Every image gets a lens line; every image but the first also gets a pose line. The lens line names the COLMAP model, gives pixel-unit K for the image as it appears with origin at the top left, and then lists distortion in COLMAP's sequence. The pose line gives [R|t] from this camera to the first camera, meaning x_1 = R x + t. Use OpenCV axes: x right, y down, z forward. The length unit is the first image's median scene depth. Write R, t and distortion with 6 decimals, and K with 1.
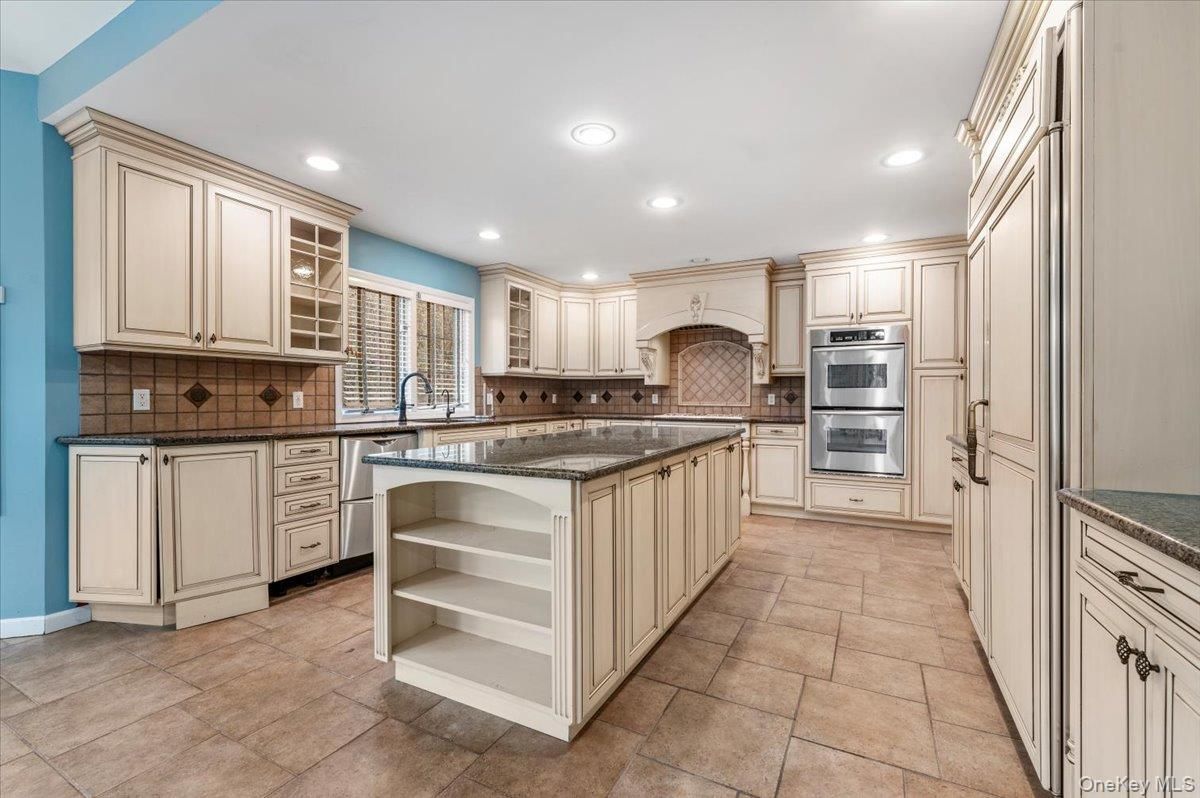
lens RADIAL K [[514.4, 0, 603.8], [0, 514.4, 399.0], [0, 0, 1]] dist [0.000672, -0.001178]
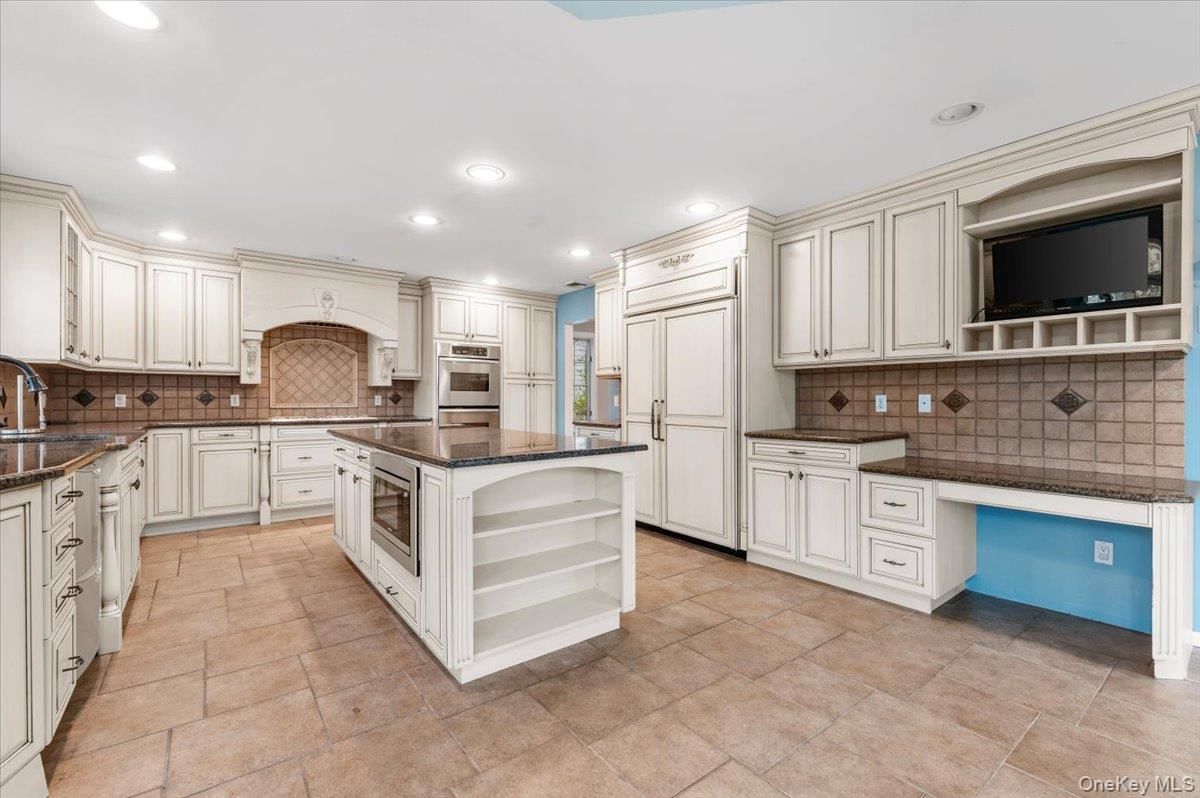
lens RADIAL K [[514.4, 0, 603.9], [0, 514.4, 401.0], [0, 0, 1]] dist [0.000672, -0.001178]
pose [[0.416492, -0.006065, 0.909119, -0.729270], [0.003448, 0.999981, 0.005091, -0.002692], [-0.909133, 0.001015, 0.416505, 0.207266]]
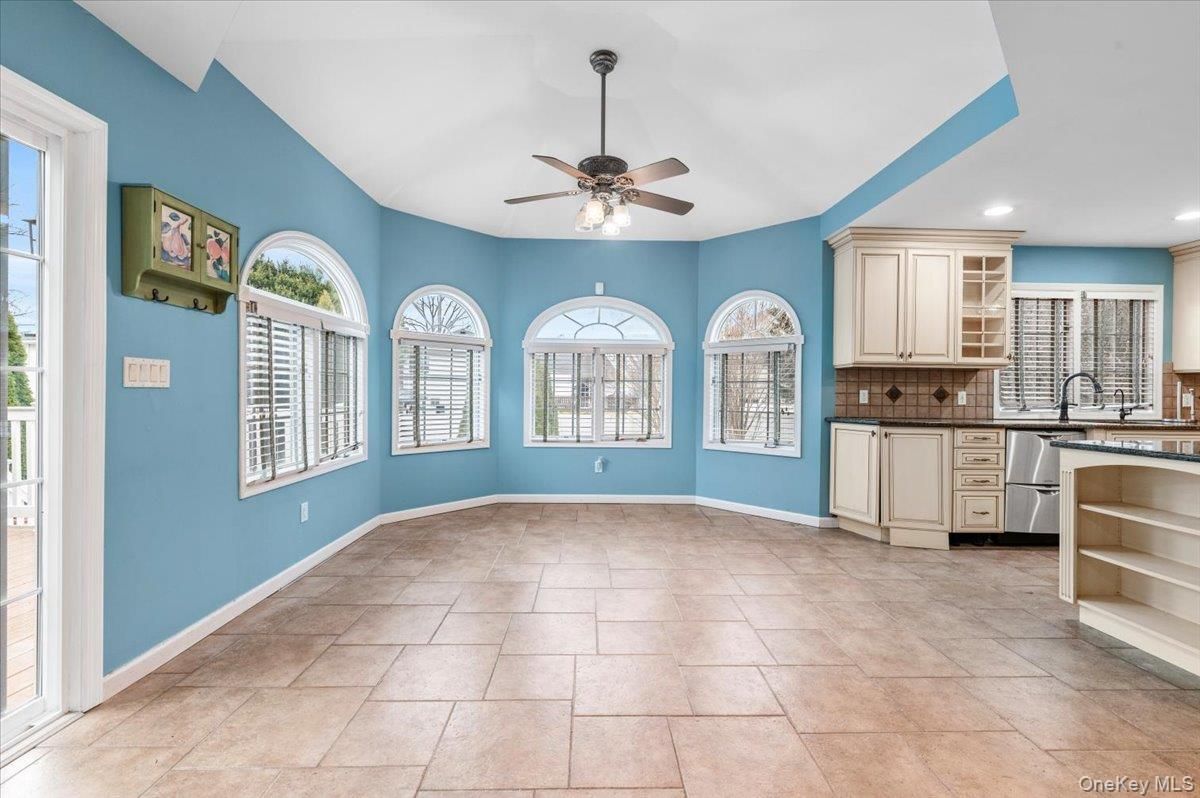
lens RADIAL K [[514.4, 0, 600.6], [0, 514.4, 395.7], [0, 0, 1]] dist [0.000672, -0.001178]
pose [[0.486691, 0.008050, -0.873537, 0.071698], [-0.012481, 0.999920, 0.002260, 0.004030], [0.873485, 0.009803, 0.486752, -0.390073]]
